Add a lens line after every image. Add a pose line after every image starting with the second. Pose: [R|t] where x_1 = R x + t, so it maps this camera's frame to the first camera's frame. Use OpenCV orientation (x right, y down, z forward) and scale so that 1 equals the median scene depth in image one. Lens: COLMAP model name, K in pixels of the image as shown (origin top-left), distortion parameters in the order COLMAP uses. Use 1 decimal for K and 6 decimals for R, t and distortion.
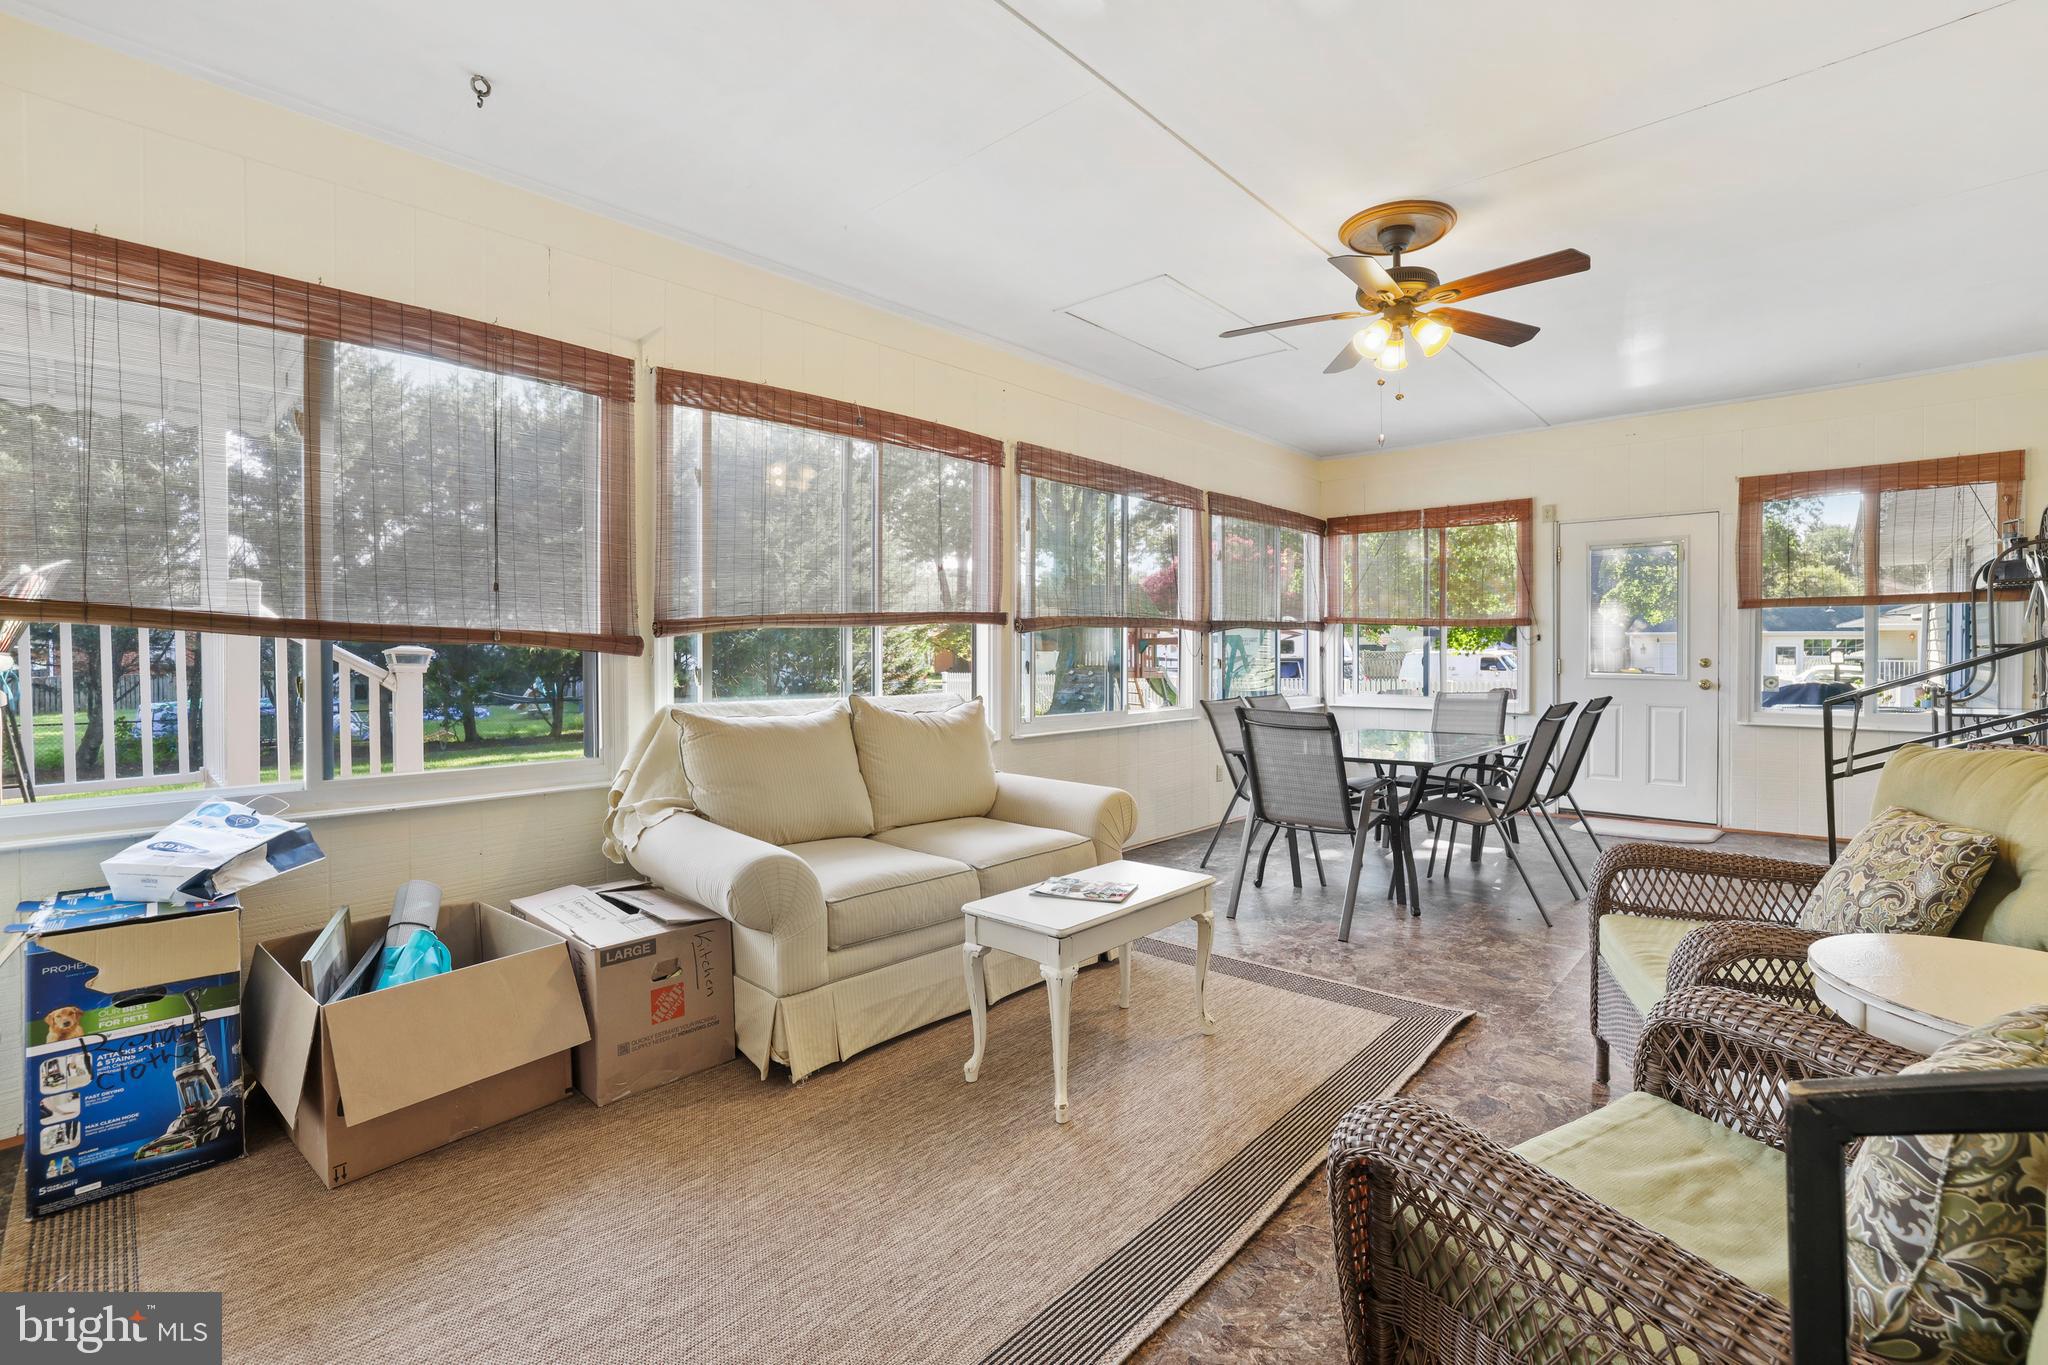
lens RADIAL K [[902.1, 0, 1026.6], [0, 902.1, 674.3], [0, 0, 1]] dist [-0.022664, 0.006913]
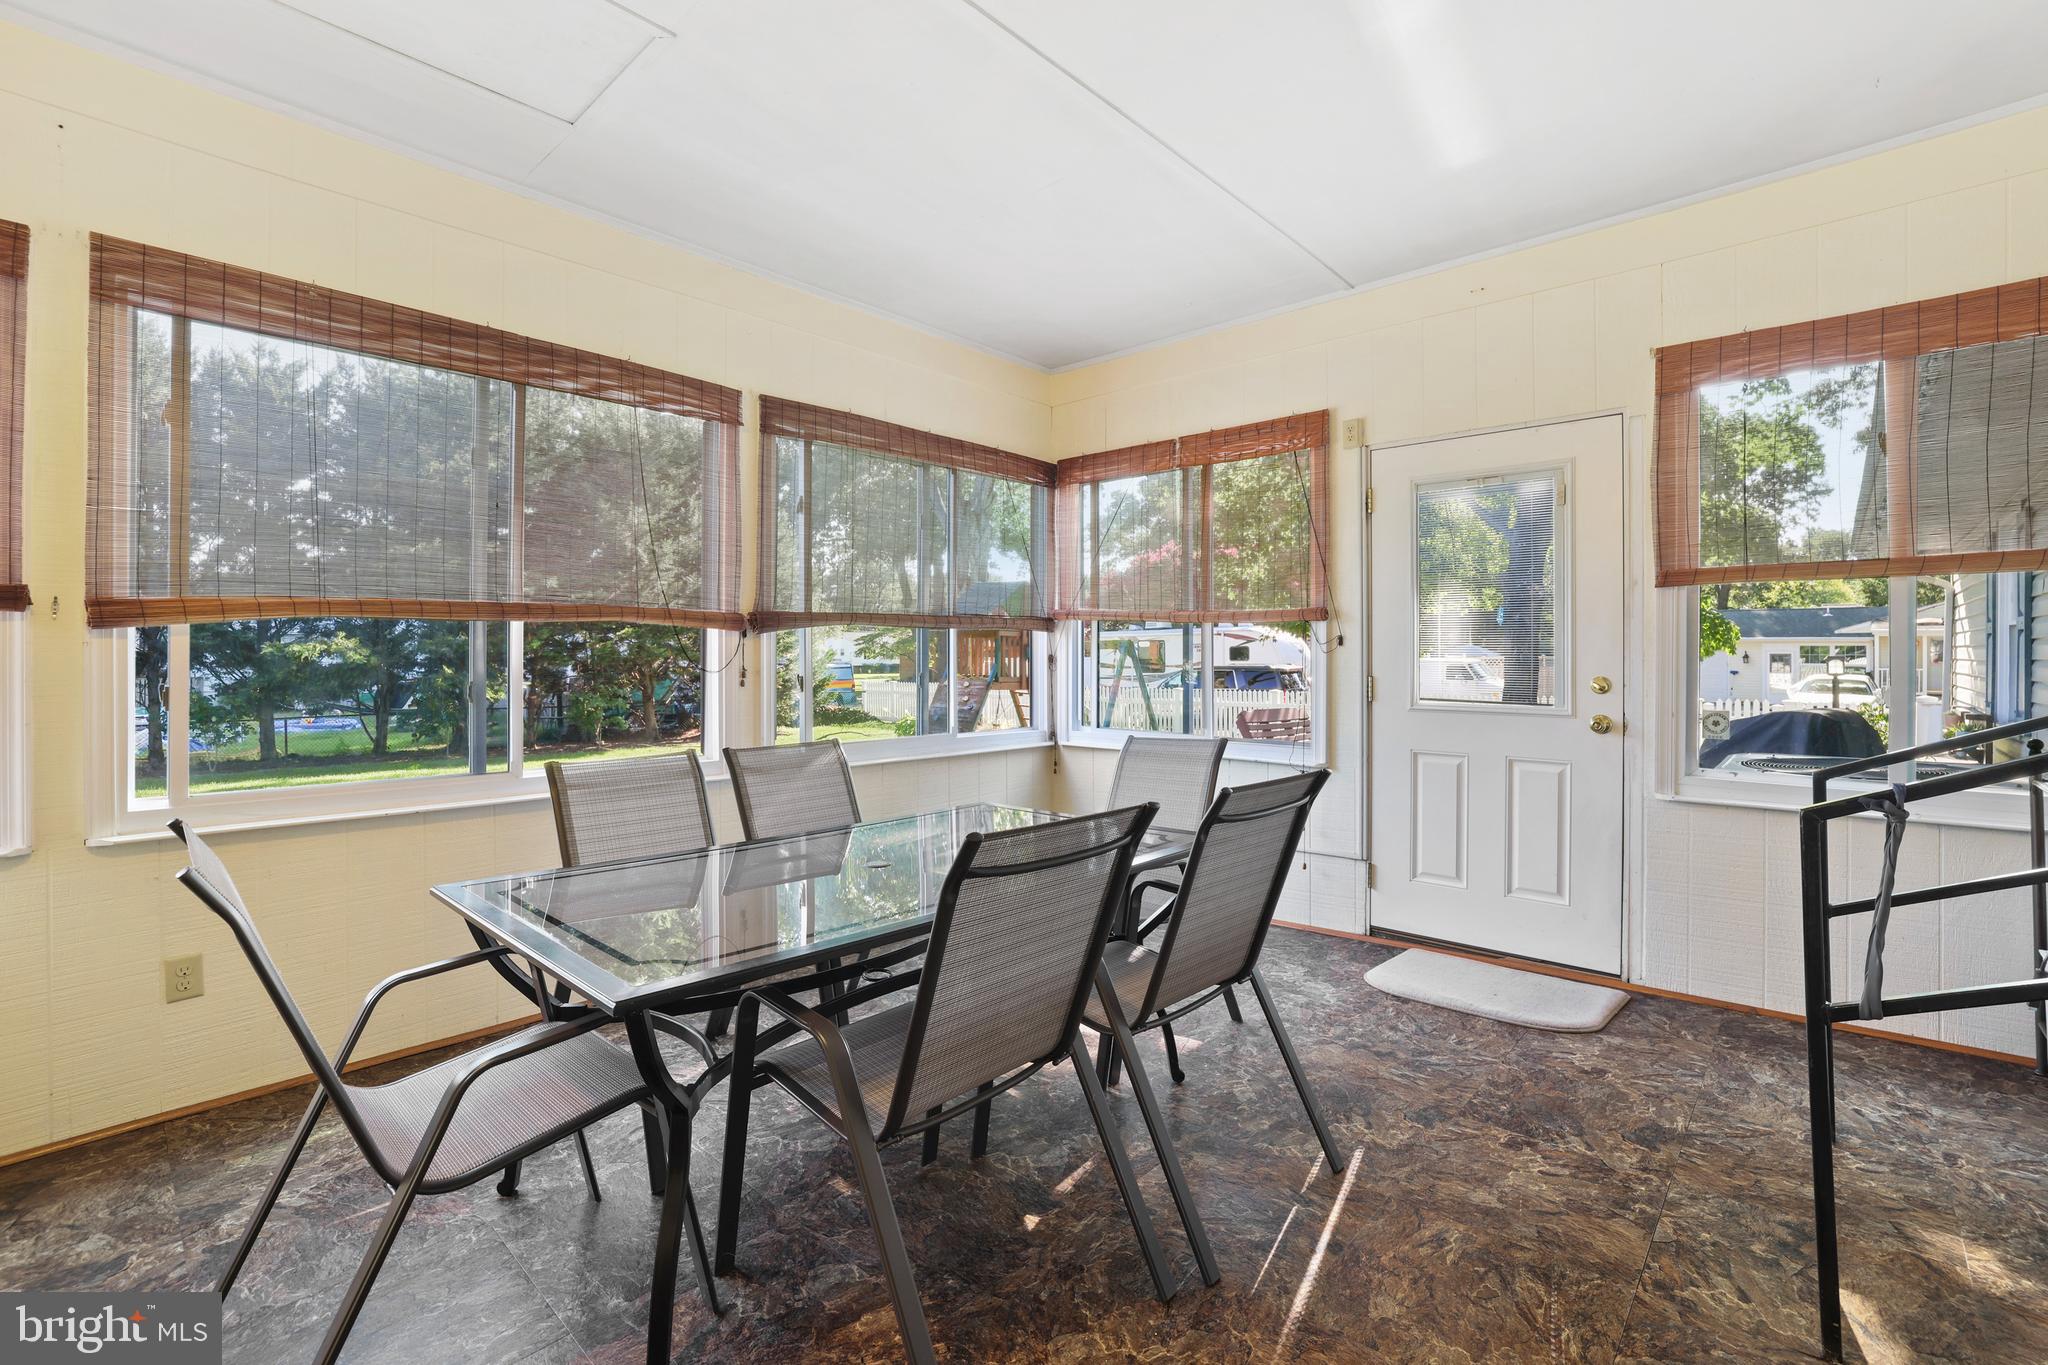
lens RADIAL K [[902.1, 0, 1017.7], [0, 902.1, 673.3], [0, 0, 1]] dist [-0.022664, 0.006913]
pose [[0.999988, 0.000704, -0.004750, 0.311991], [-0.000742, 0.999967, -0.008088, -0.012079], [0.004744, 0.008092, 0.999956, 0.343482]]
